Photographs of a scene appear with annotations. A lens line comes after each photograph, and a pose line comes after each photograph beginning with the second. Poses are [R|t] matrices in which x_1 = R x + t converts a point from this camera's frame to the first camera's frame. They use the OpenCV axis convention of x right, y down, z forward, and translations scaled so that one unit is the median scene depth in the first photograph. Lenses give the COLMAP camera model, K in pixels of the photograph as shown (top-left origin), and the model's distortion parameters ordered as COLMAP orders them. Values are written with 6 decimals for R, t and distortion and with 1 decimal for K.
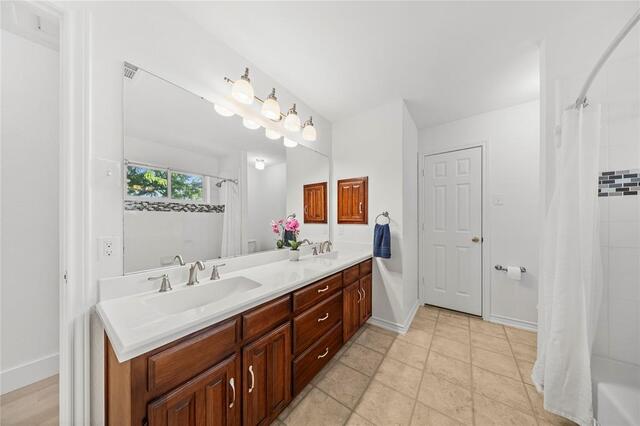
lens RADIAL K [[192.0, 0, 319.6], [0, 192.0, 219.0], [0, 0, 1]] dist [-0.000004, -0.000045]
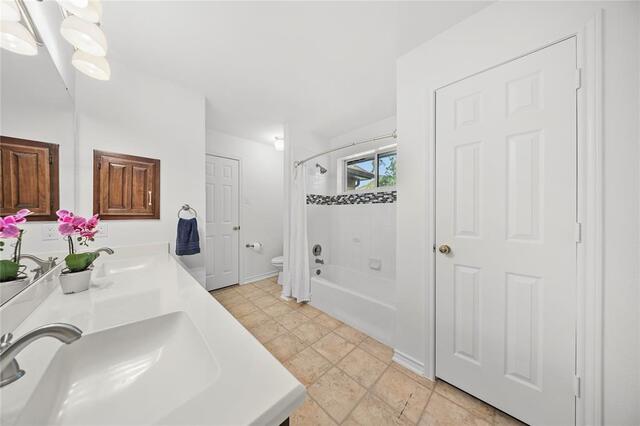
lens RADIAL K [[192.4, 0, 320.0], [0, 192.4, 213.0], [0, 0, 1]] dist [0.000029, -0.000007]
pose [[0.151155, 0.000407, 0.988510, -0.443216], [0.002453, 0.999997, -0.000787, 0.003034], [-0.988507, 0.002544, 0.151153, 0.216121]]
